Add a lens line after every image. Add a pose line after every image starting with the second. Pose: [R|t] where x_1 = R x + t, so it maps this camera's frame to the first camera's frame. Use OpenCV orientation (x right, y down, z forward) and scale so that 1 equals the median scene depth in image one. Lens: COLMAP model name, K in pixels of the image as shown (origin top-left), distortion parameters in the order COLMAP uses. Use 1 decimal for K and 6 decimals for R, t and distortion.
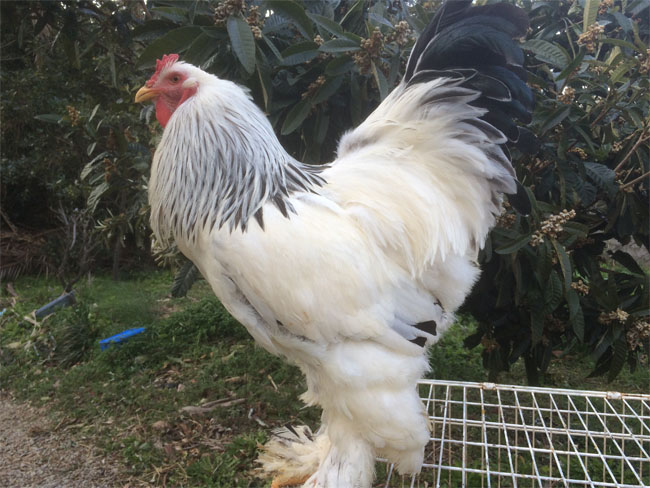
lens RADIAL K [[546.4, 0, 327.1], [0, 546.4, 233.8], [0, 0, 1]] dist [0.089124, -0.112074]
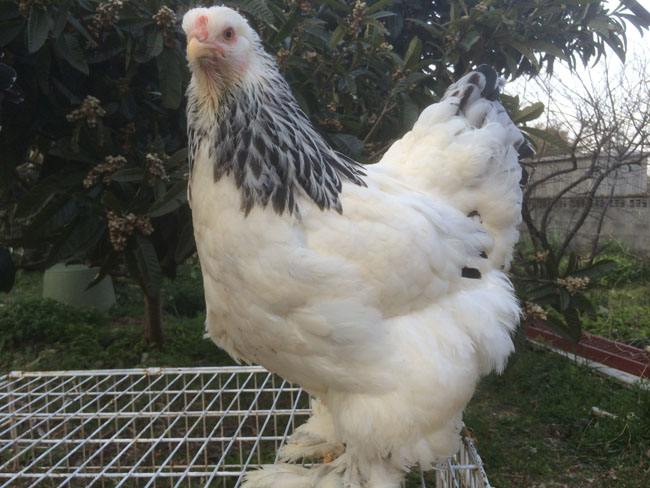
lens RADIAL K [[546.4, 0, 327.1], [0, 546.4, 233.8], [0, 0, 1]] dist [0.089124, -0.112074]
pose [[0.984332, -0.041545, 0.171361, 0.425967], [0.039429, 0.999098, 0.015738, 0.049265], [-0.171860, -0.008734, 0.985083, 0.068526]]
